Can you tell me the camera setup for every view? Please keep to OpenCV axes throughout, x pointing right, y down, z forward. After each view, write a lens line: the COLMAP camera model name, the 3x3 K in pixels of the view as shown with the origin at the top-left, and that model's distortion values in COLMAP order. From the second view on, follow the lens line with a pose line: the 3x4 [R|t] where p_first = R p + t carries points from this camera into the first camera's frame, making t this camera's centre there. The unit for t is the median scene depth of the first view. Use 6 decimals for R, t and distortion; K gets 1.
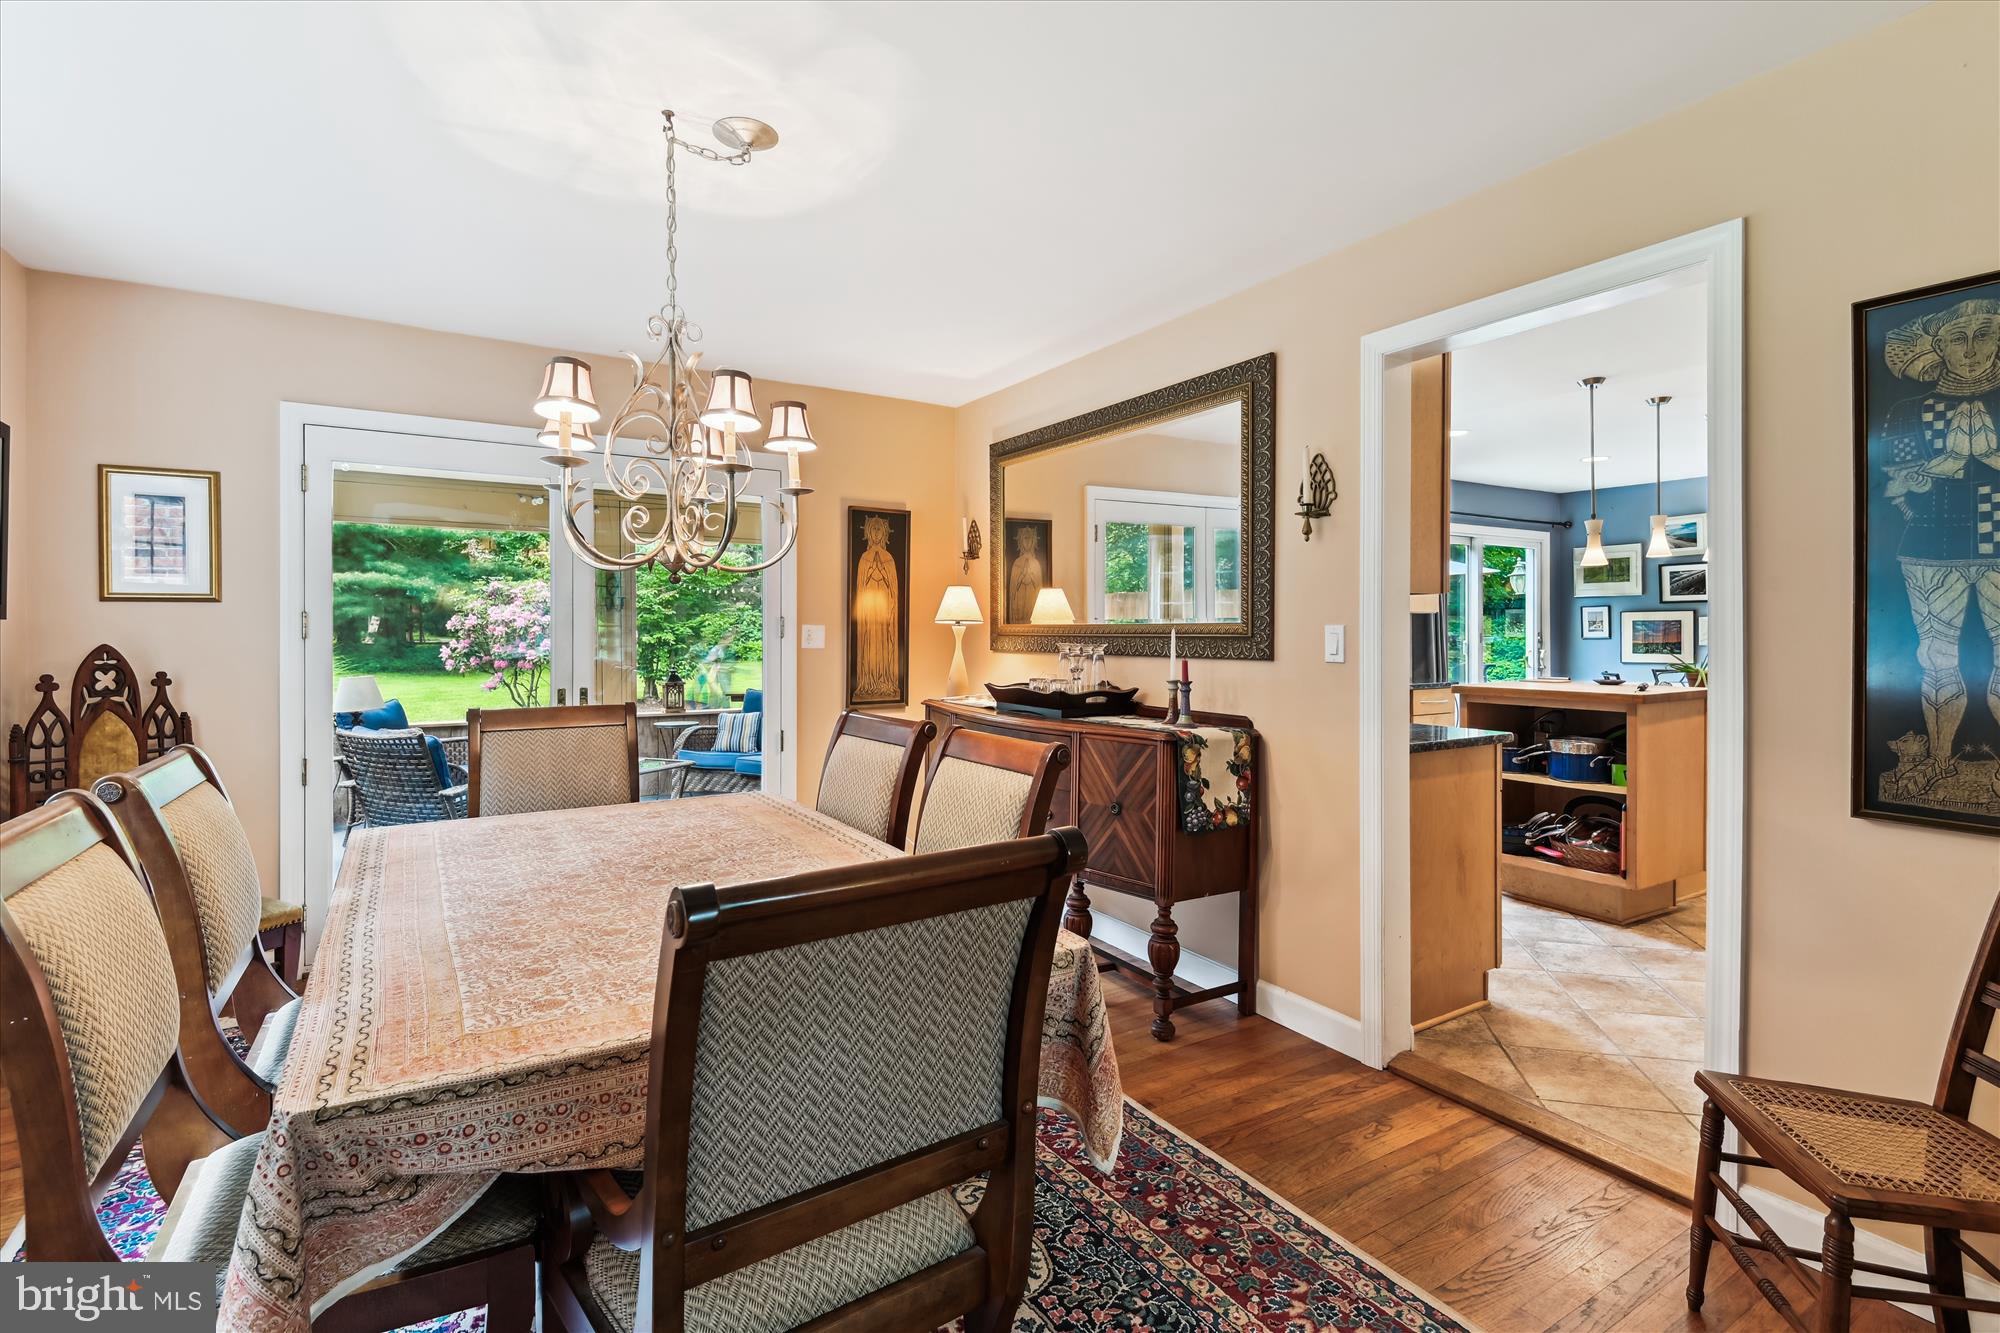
lens RADIAL K [[927.0, 0, 1044.8], [0, 927.0, 633.2], [0, 0, 1]] dist [0.000573, -0.000381]
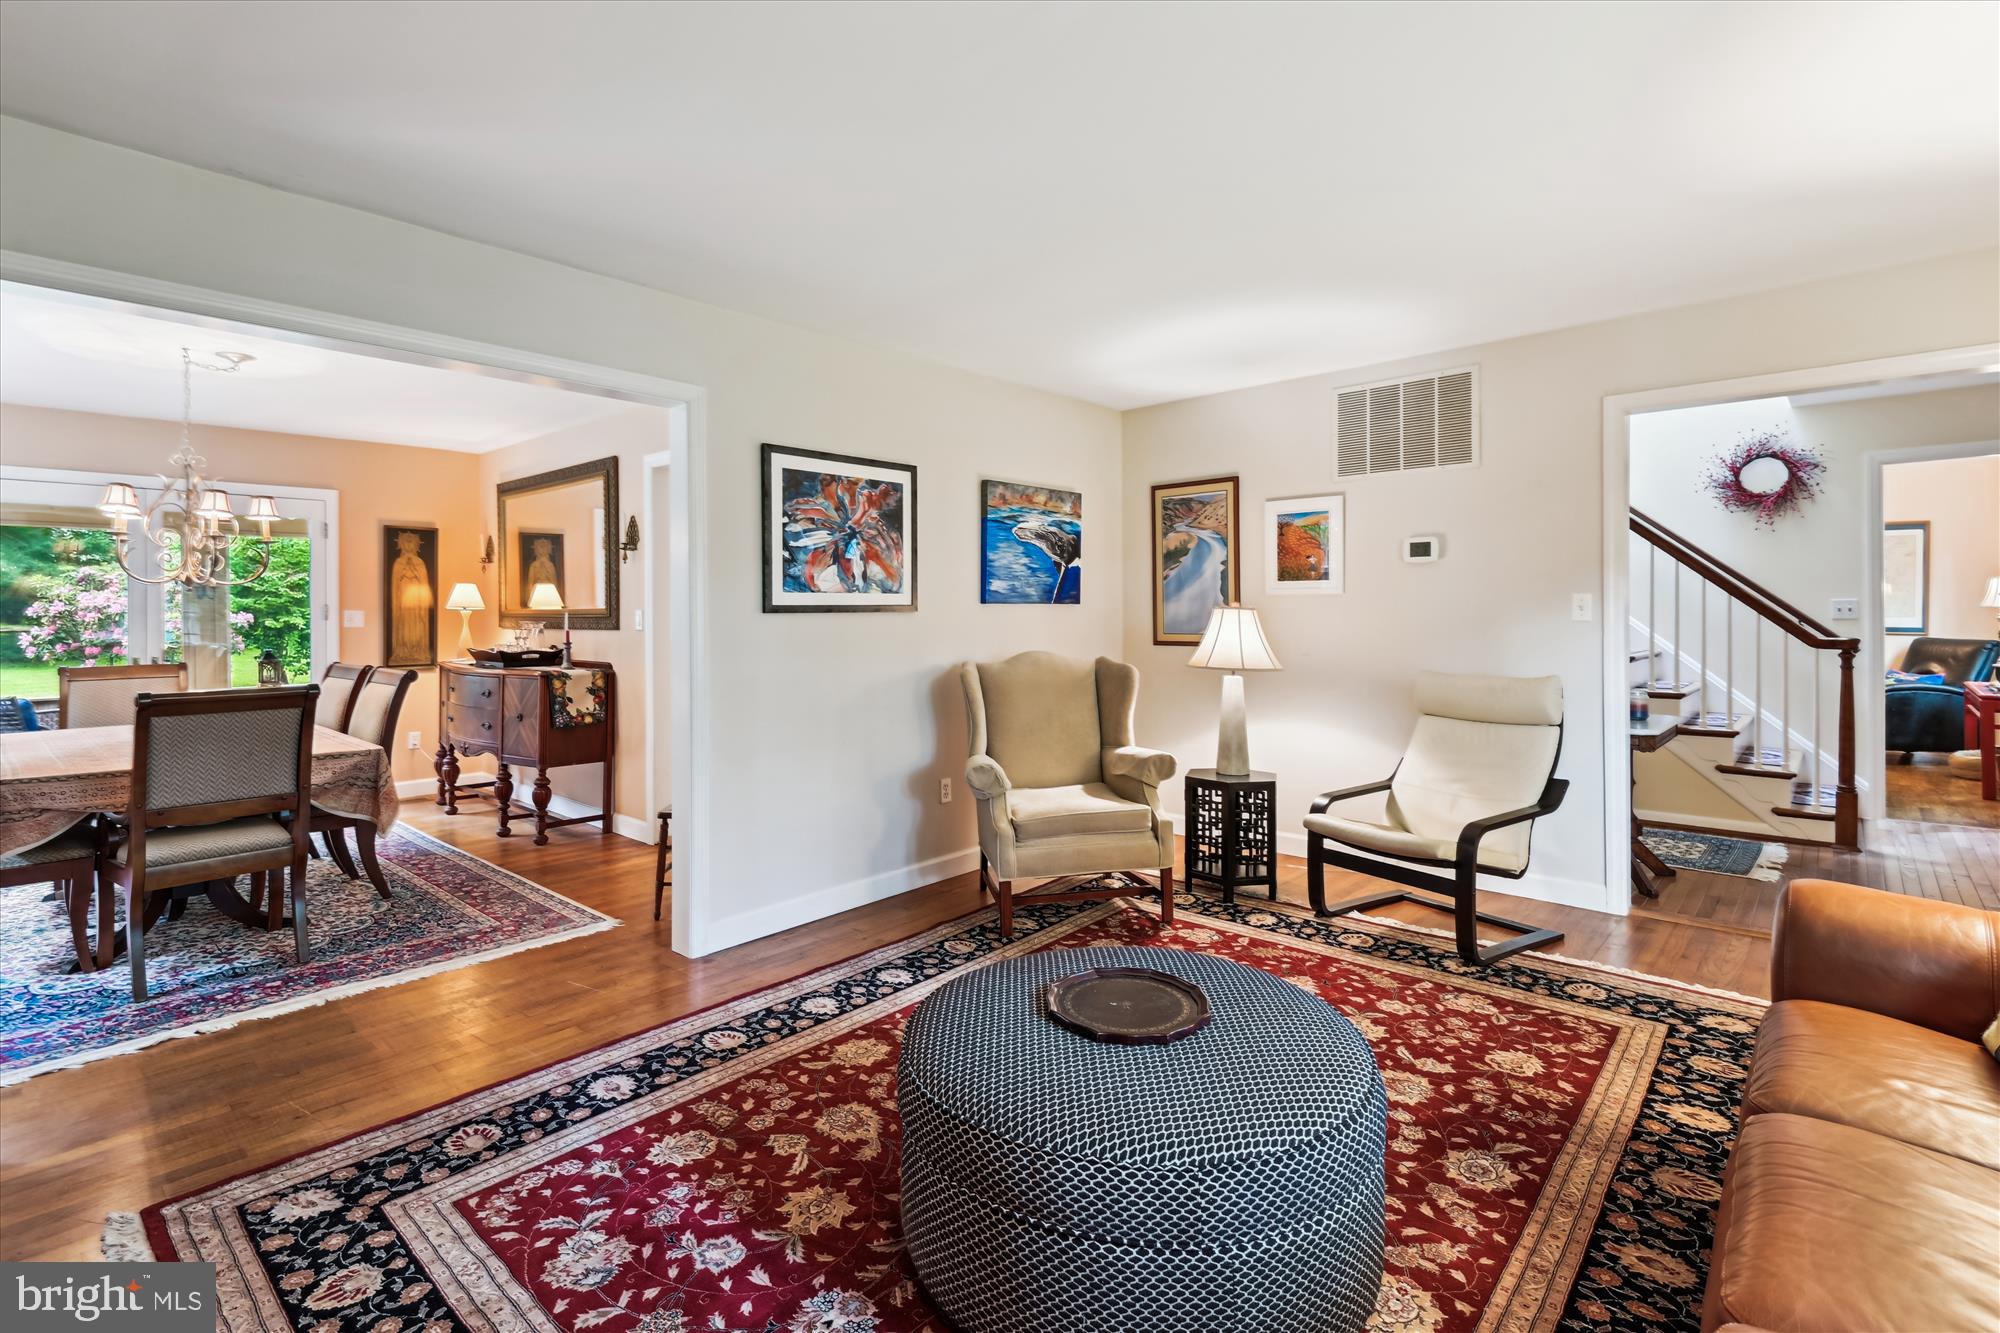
lens RADIAL K [[921.4, 0, 988.3], [0, 921.4, 603.5], [0, 0, 1]] dist [0.022547, -0.013861]
pose [[0.972837, -0.007365, 0.231374, 0.532421], [0.009548, 0.999920, -0.008317, 0.002196], [-0.231295, 0.010301, 0.972829, -0.873239]]
